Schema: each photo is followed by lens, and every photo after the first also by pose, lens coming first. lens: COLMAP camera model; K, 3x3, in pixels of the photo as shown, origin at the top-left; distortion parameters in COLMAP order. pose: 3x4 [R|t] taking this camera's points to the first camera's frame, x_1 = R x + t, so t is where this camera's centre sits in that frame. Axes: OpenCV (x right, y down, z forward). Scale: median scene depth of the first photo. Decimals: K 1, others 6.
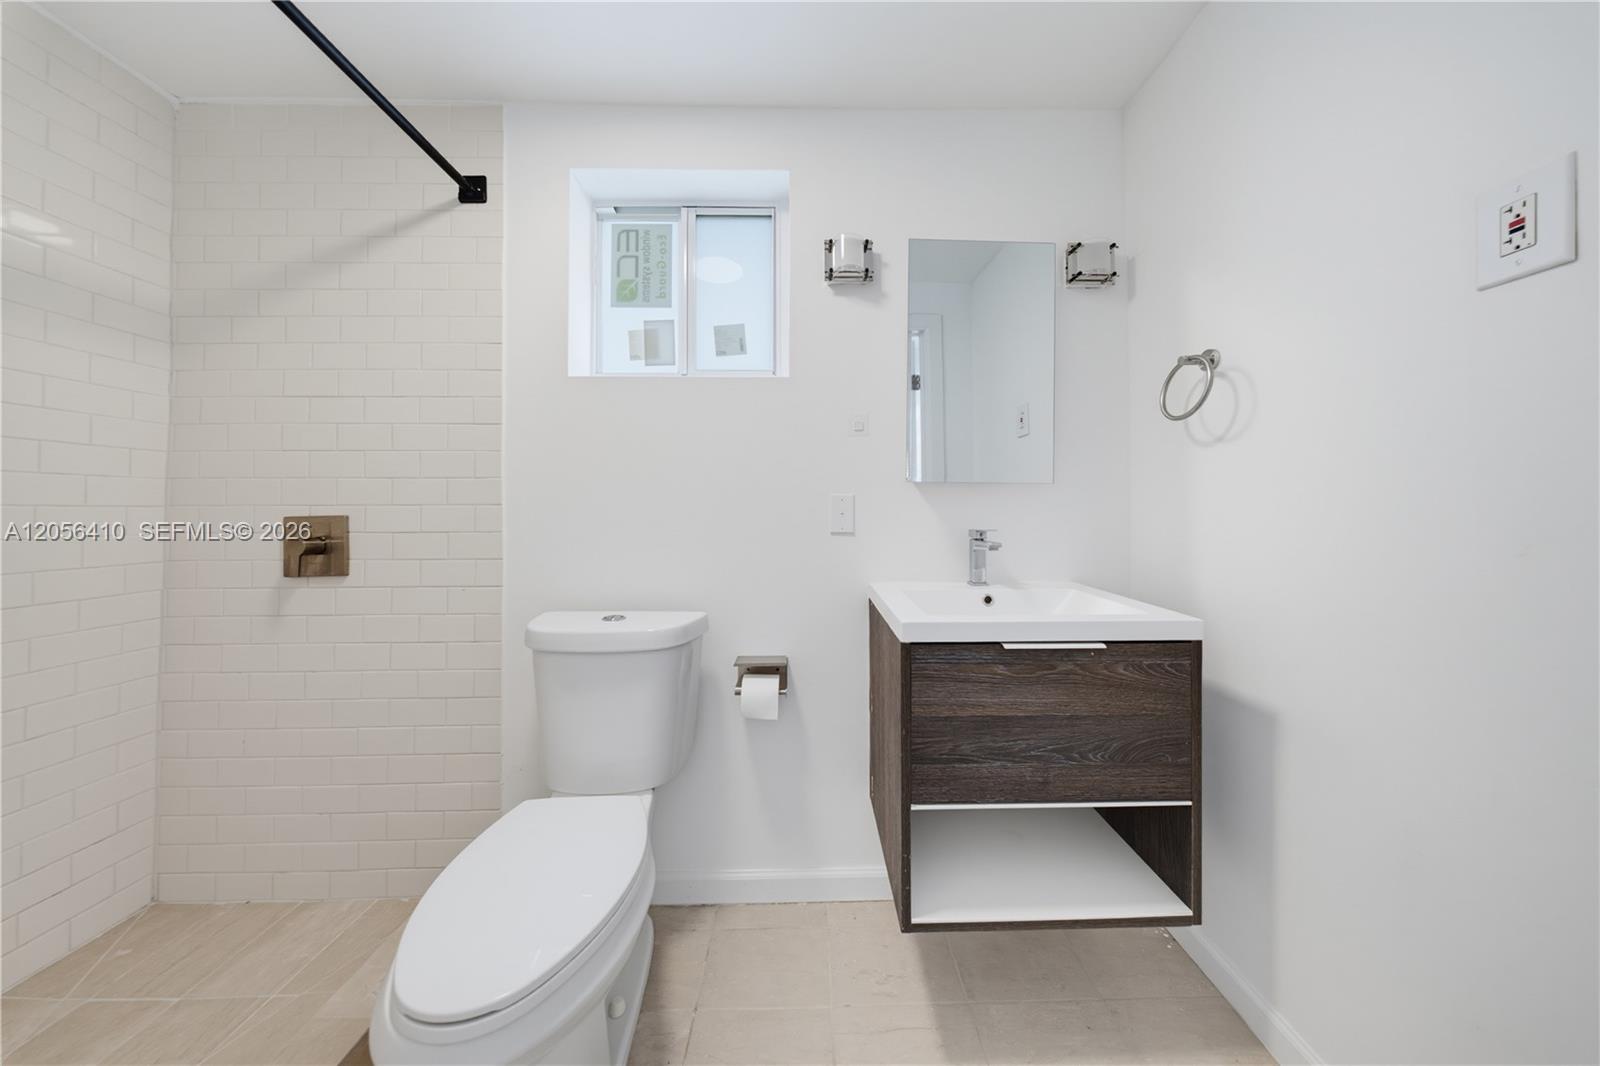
lens RADIAL K [[480.9, 0, 812.5], [0, 480.9, 504.4], [0, 0, 1]] dist [-0.003010, -0.001547]
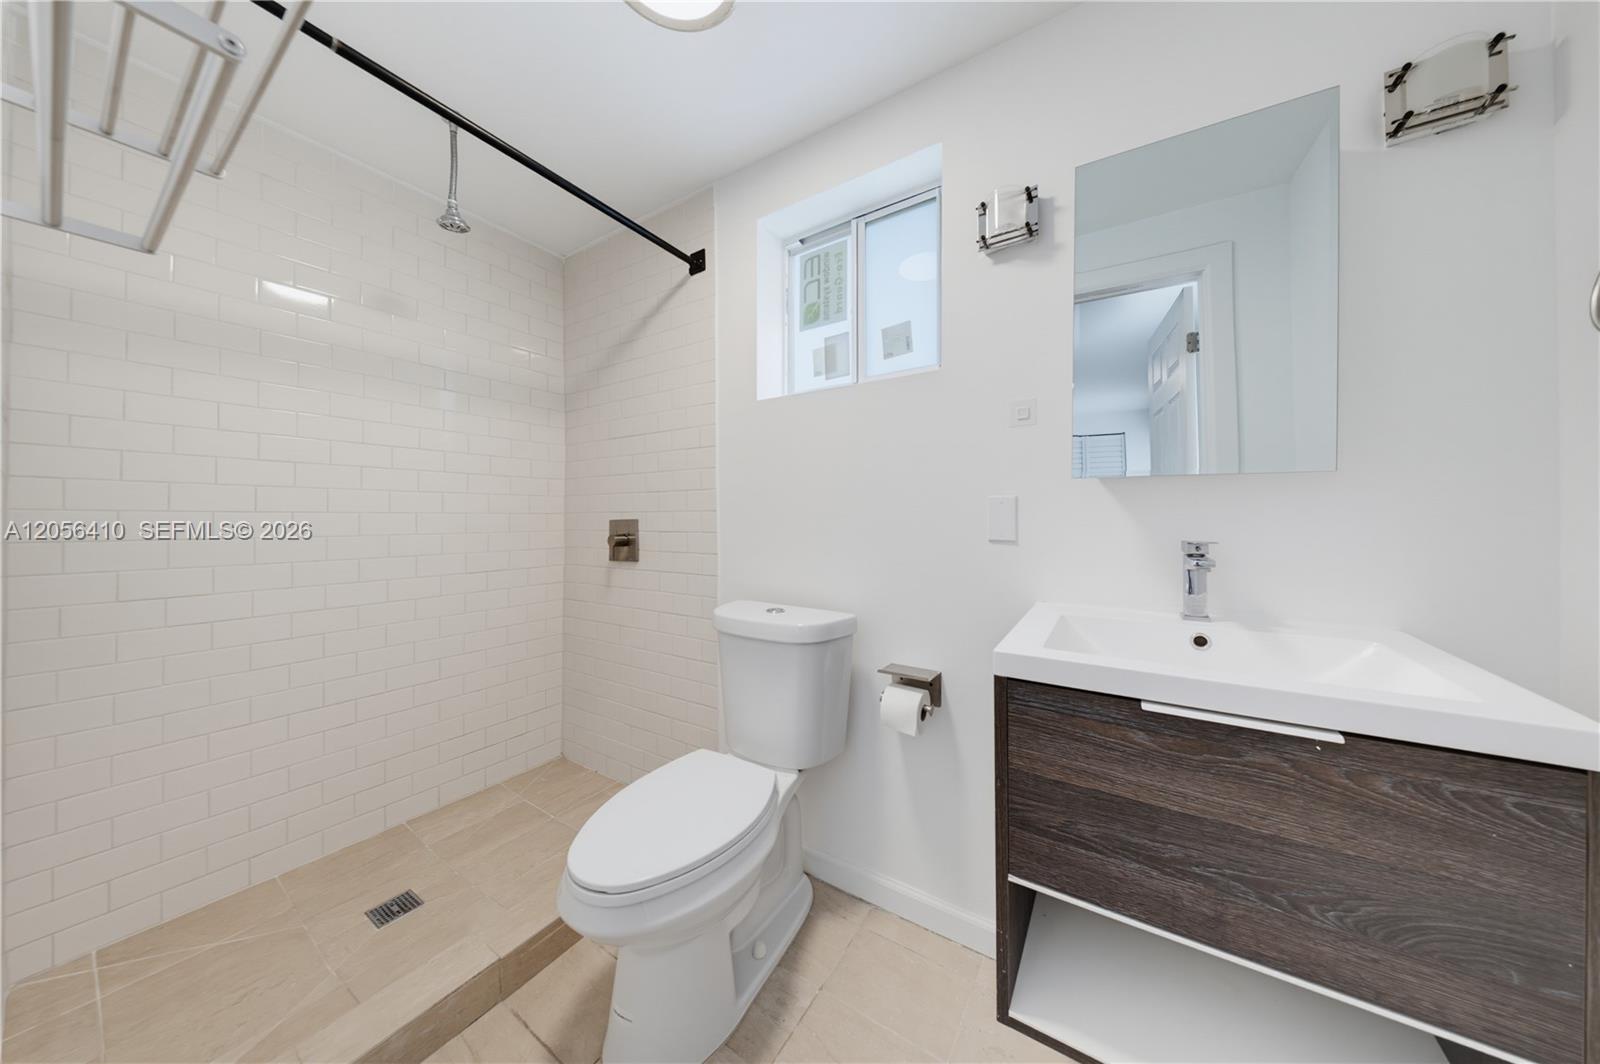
lens RADIAL K [[480.9, 0, 814.0], [0, 480.9, 514.7], [0, 0, 1]] dist [-0.003010, -0.001547]
pose [[0.839097, -0.003637, -0.543970, 0.250097], [0.011762, 0.999865, 0.011458, -0.000561], [0.543855, -0.016013, 0.839027, 0.095528]]
